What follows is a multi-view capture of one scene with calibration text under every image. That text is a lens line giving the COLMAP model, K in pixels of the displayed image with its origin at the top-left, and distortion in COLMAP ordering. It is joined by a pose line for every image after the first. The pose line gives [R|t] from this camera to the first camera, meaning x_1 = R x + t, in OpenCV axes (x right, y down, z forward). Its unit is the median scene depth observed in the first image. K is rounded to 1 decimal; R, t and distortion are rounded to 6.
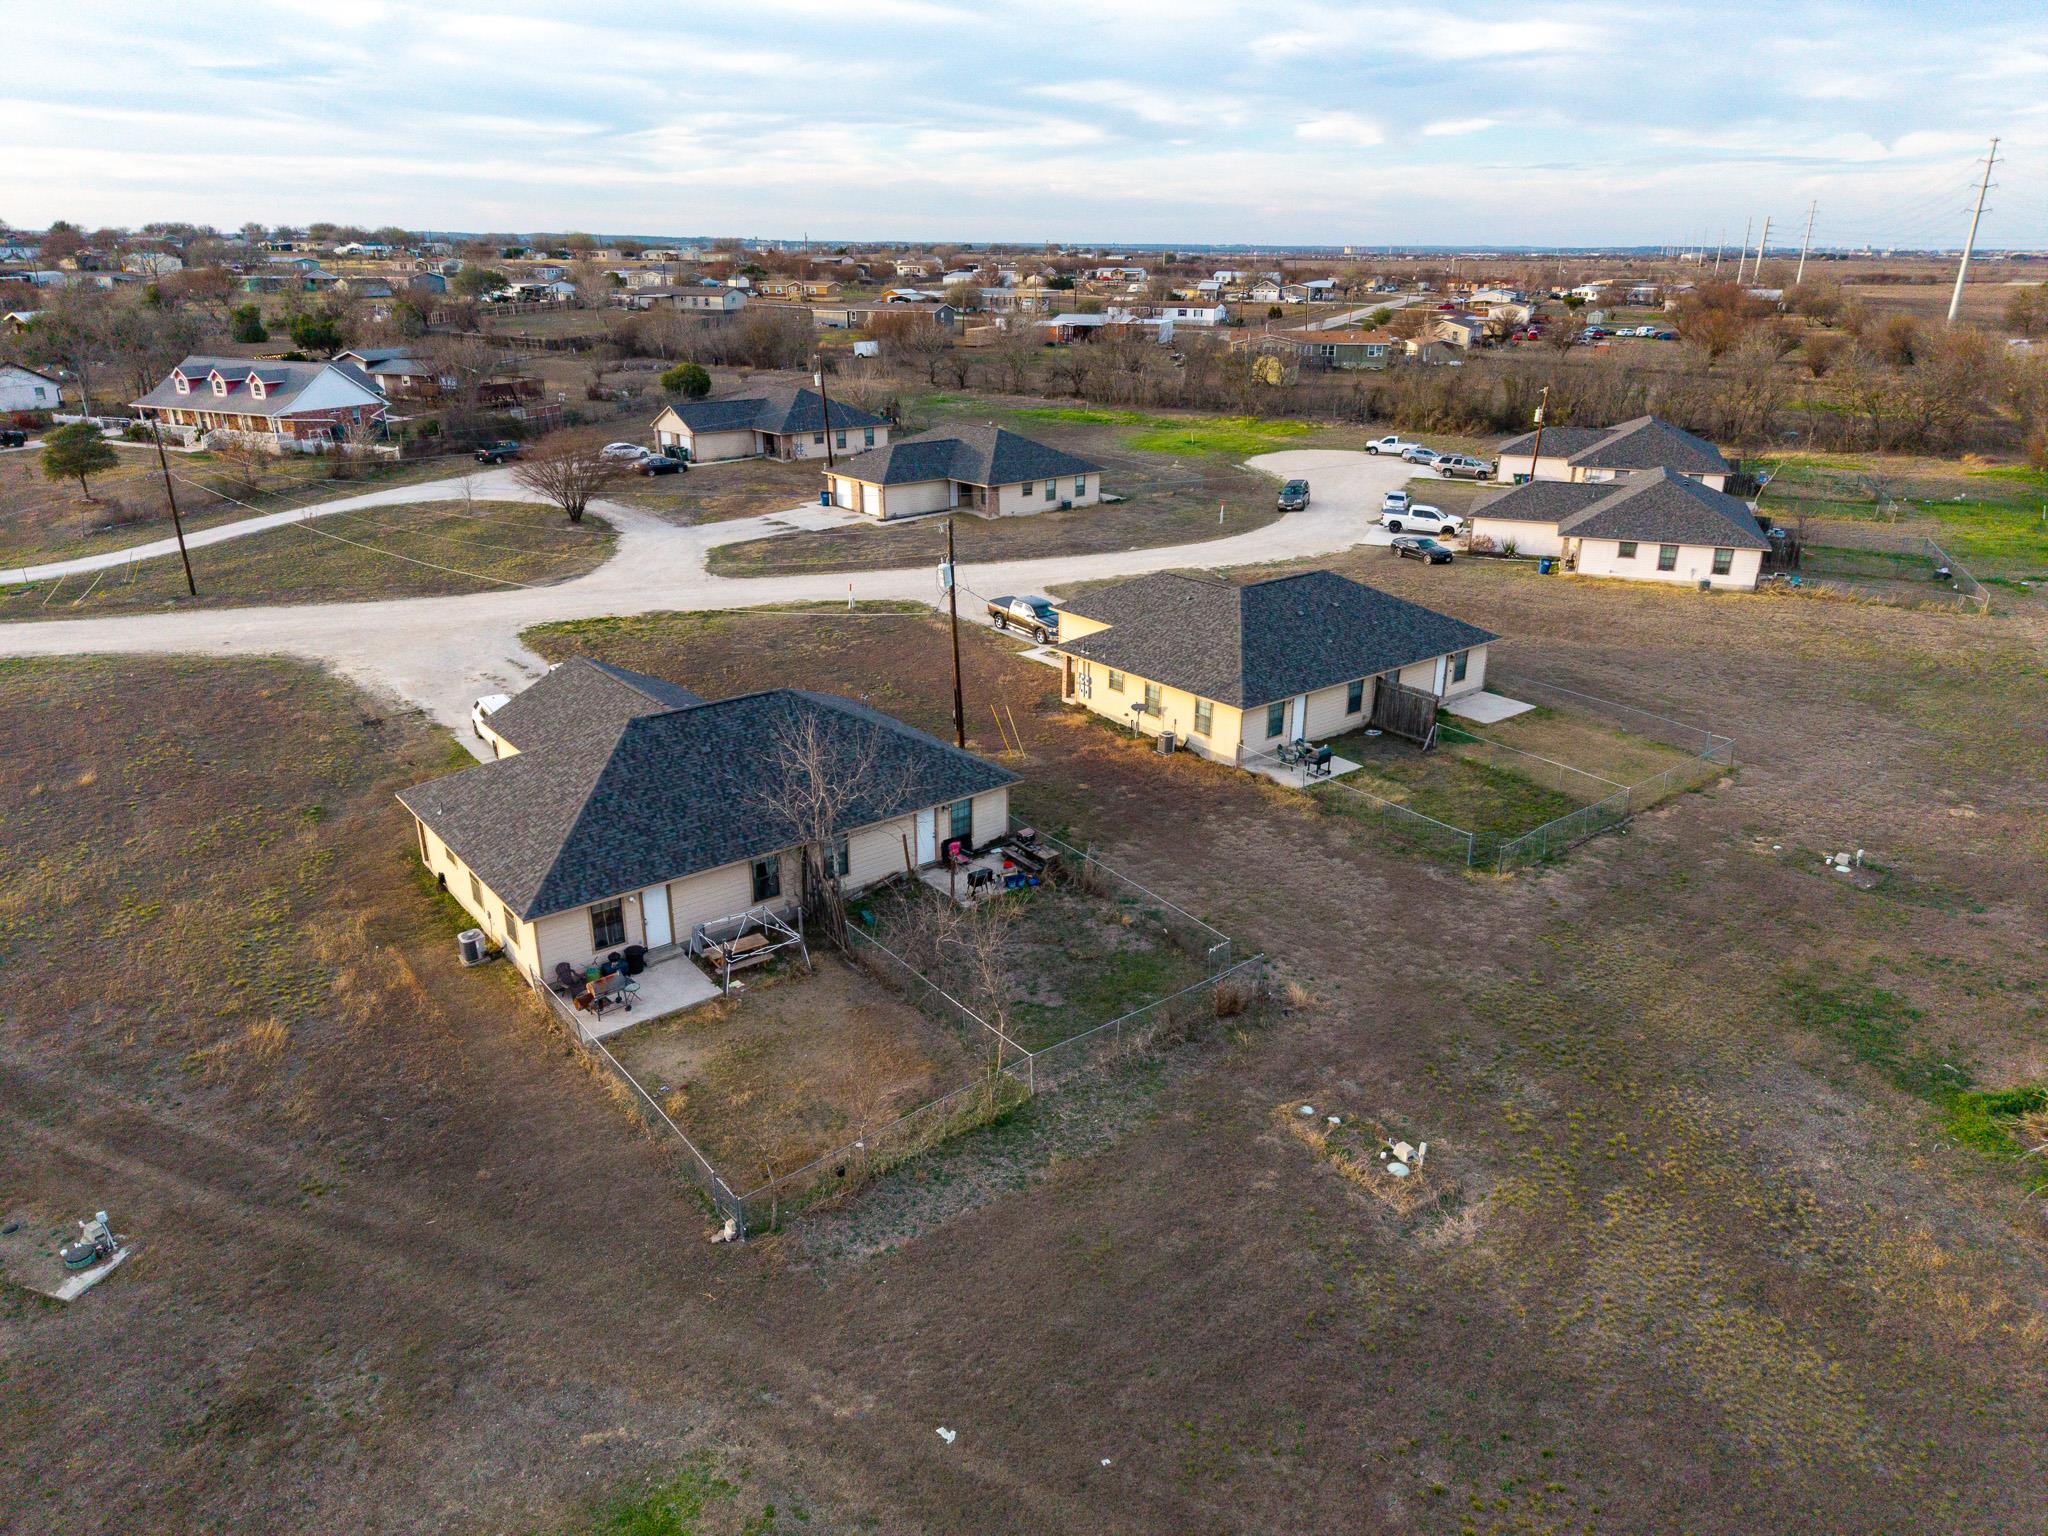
lens RADIAL K [[1376.1, 0, 1023.5], [0, 1376.1, 772.9], [0, 0, 1]] dist [0.017978, -0.017061]
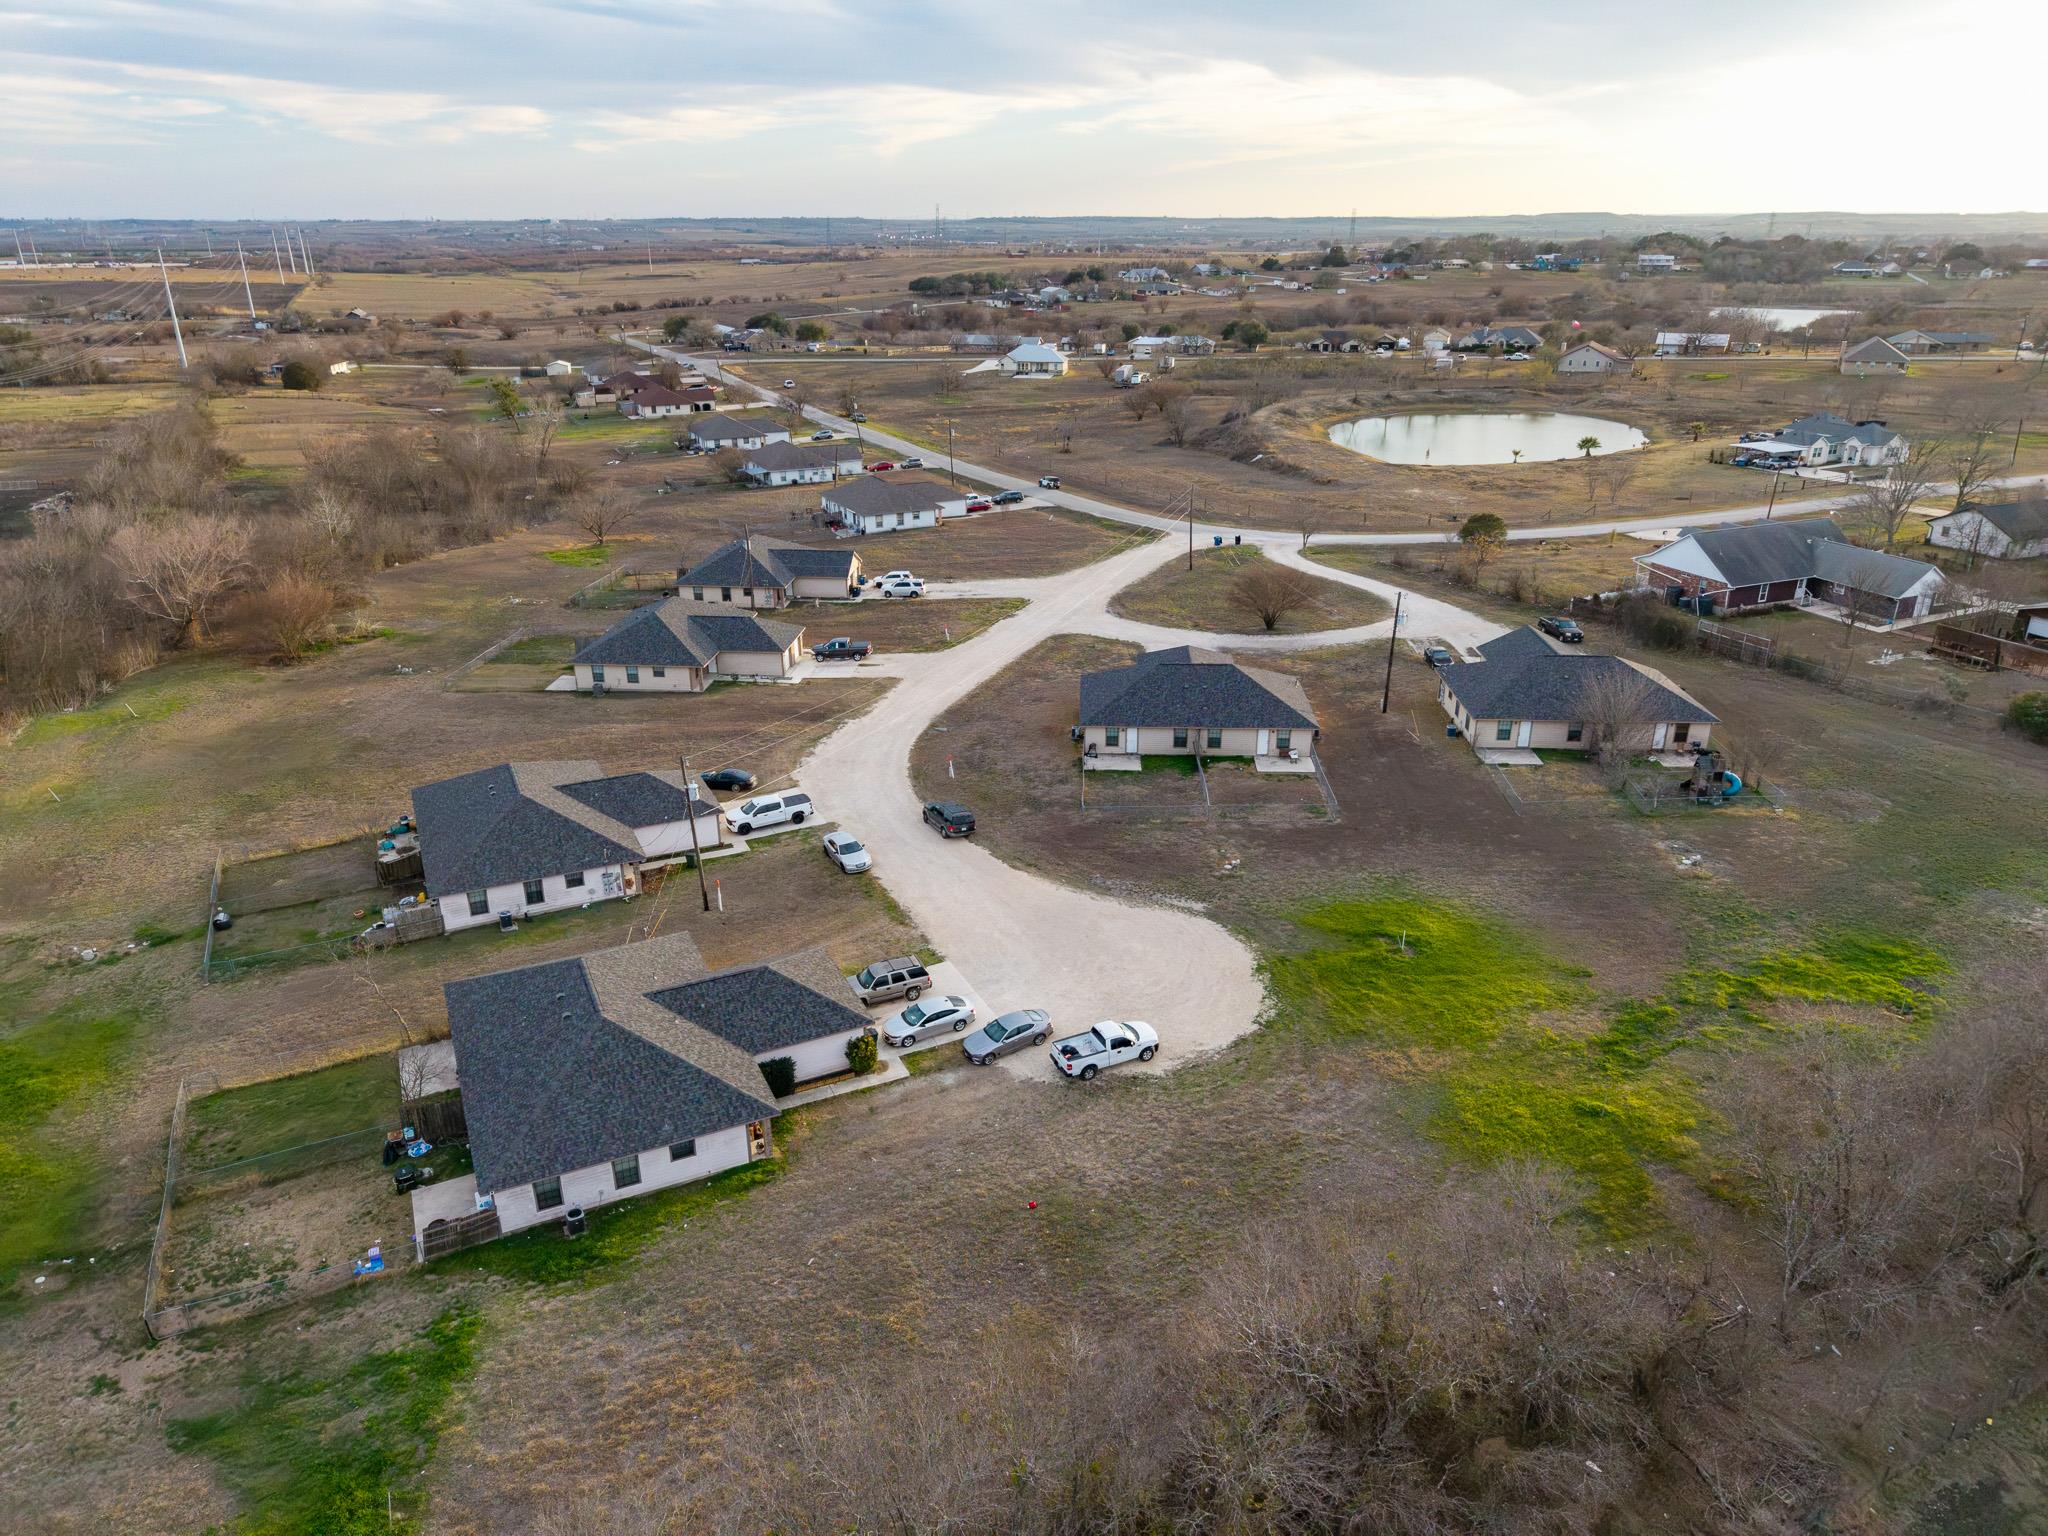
lens RADIAL K [[1376.1, 0, 1028.8], [0, 1376.1, 764.3], [0, 0, 1]] dist [0.017978, -0.017061]
pose [[-0.682230, 0.268548, -0.680033, 1.620094], [-0.258676, 0.781287, 0.568046, -1.599424], [0.683849, 0.563447, -0.463550, 3.132508]]
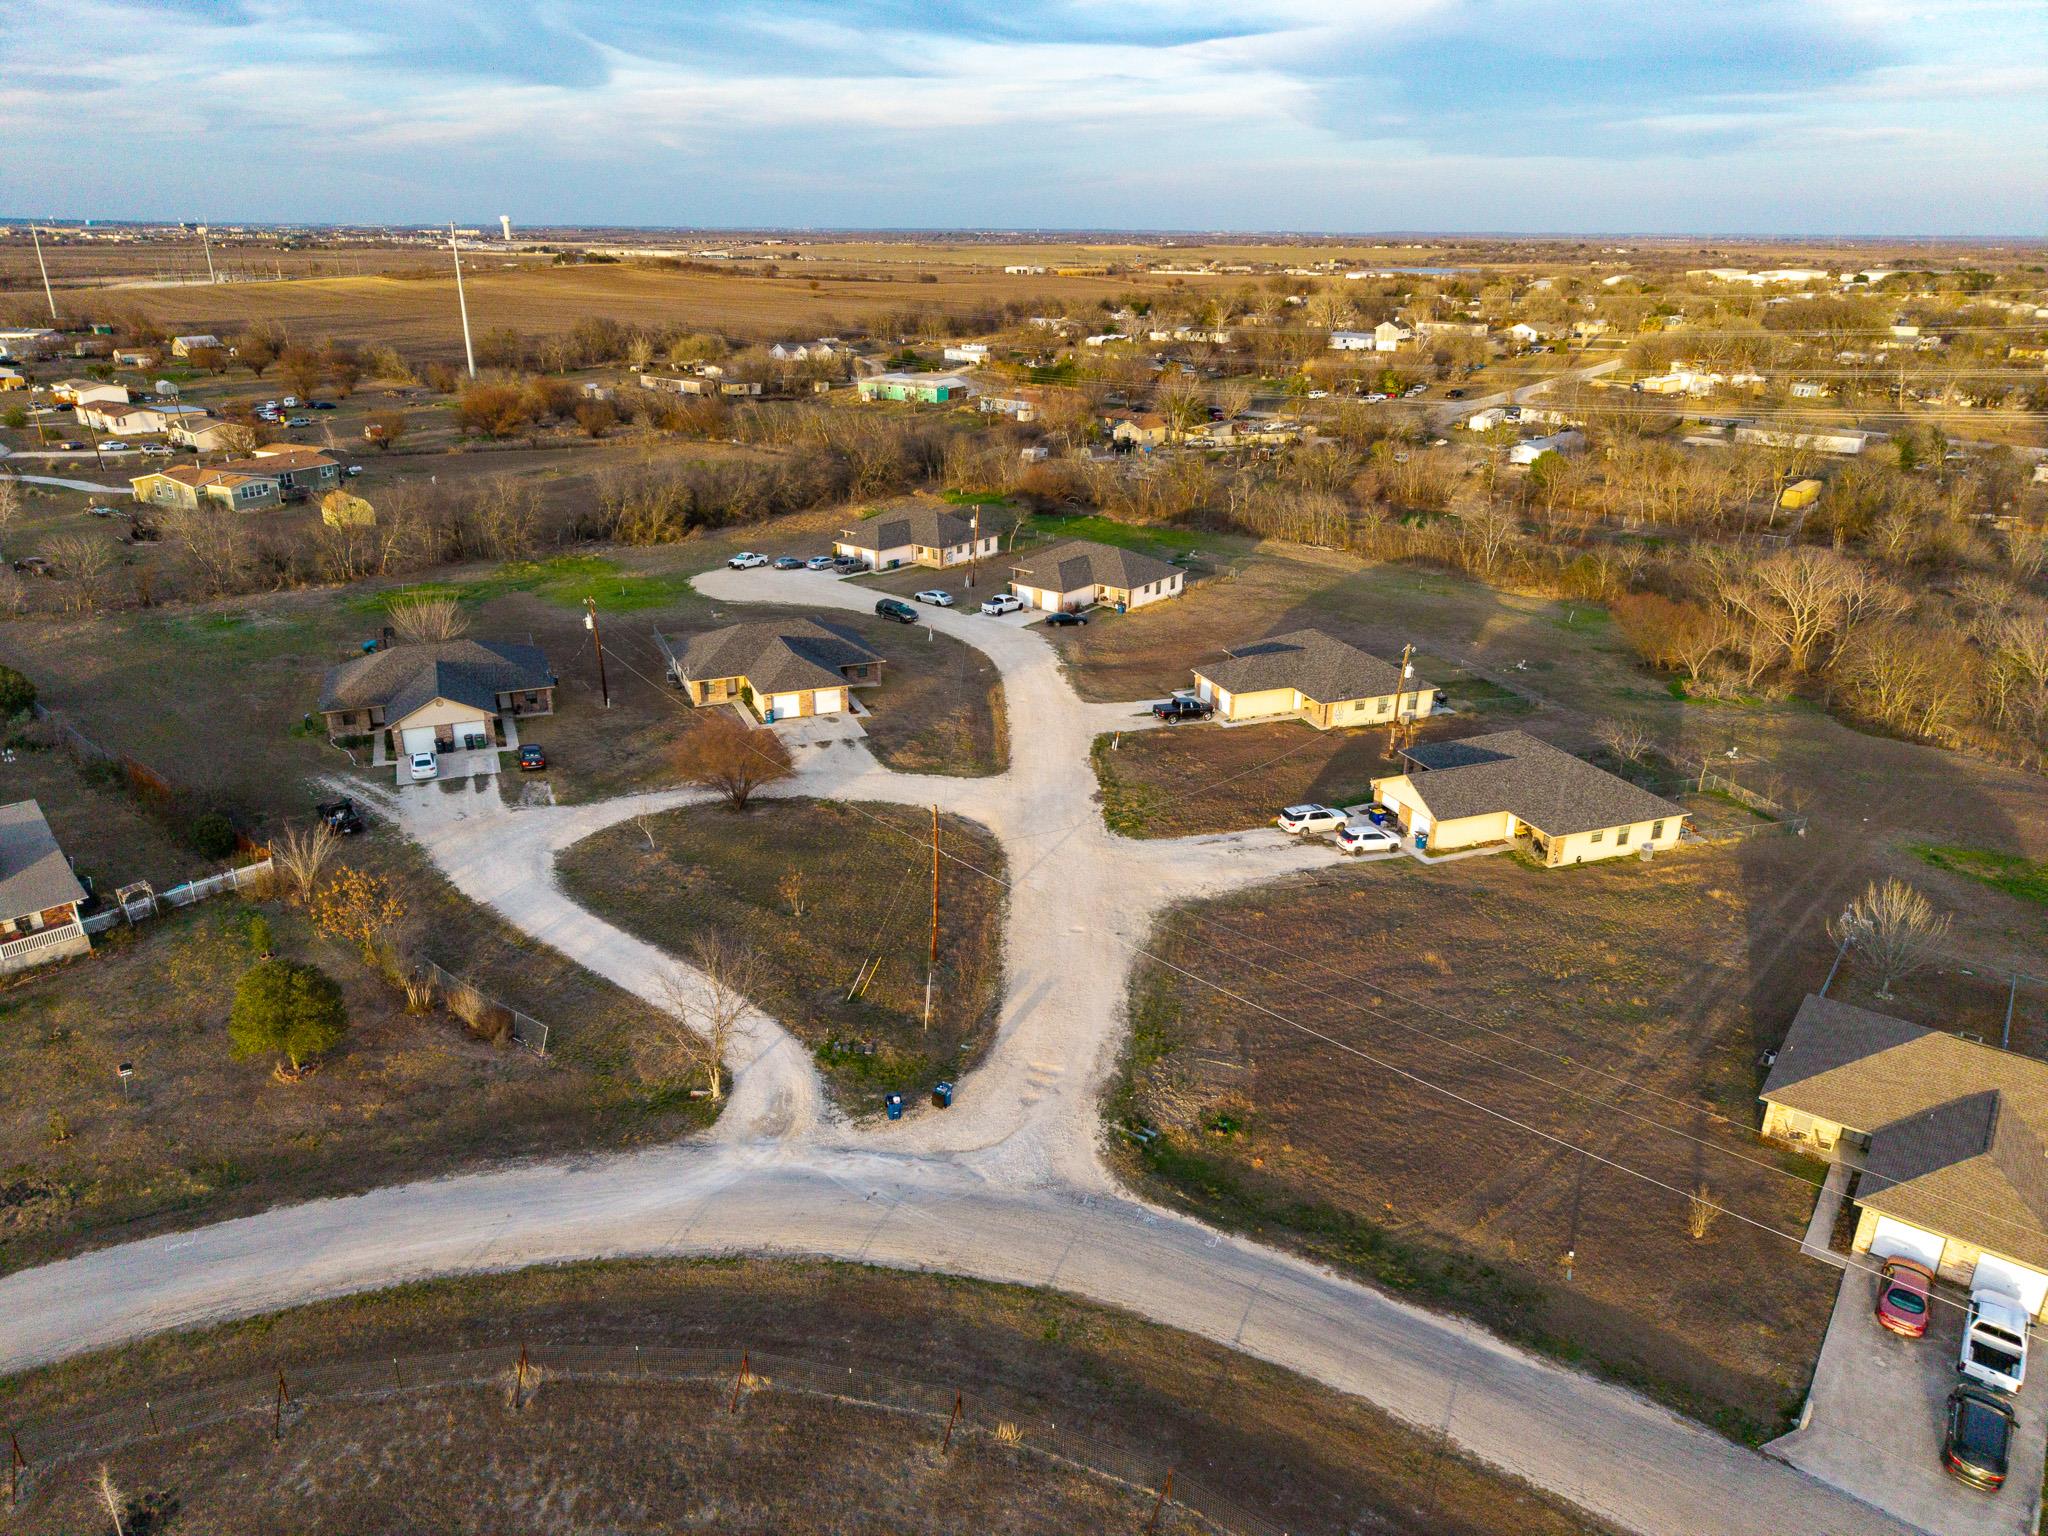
lens RADIAL K [[1376.1, 0, 1030.6], [0, 1376.1, 773.1], [0, 0, 1]] dist [0.017978, -0.017061]
pose [[0.302766, -0.352501, 0.885481, -2.317542], [0.332139, 0.909868, 0.248643, -0.782330], [-0.893318, 0.218822, 0.392556, 0.834717]]
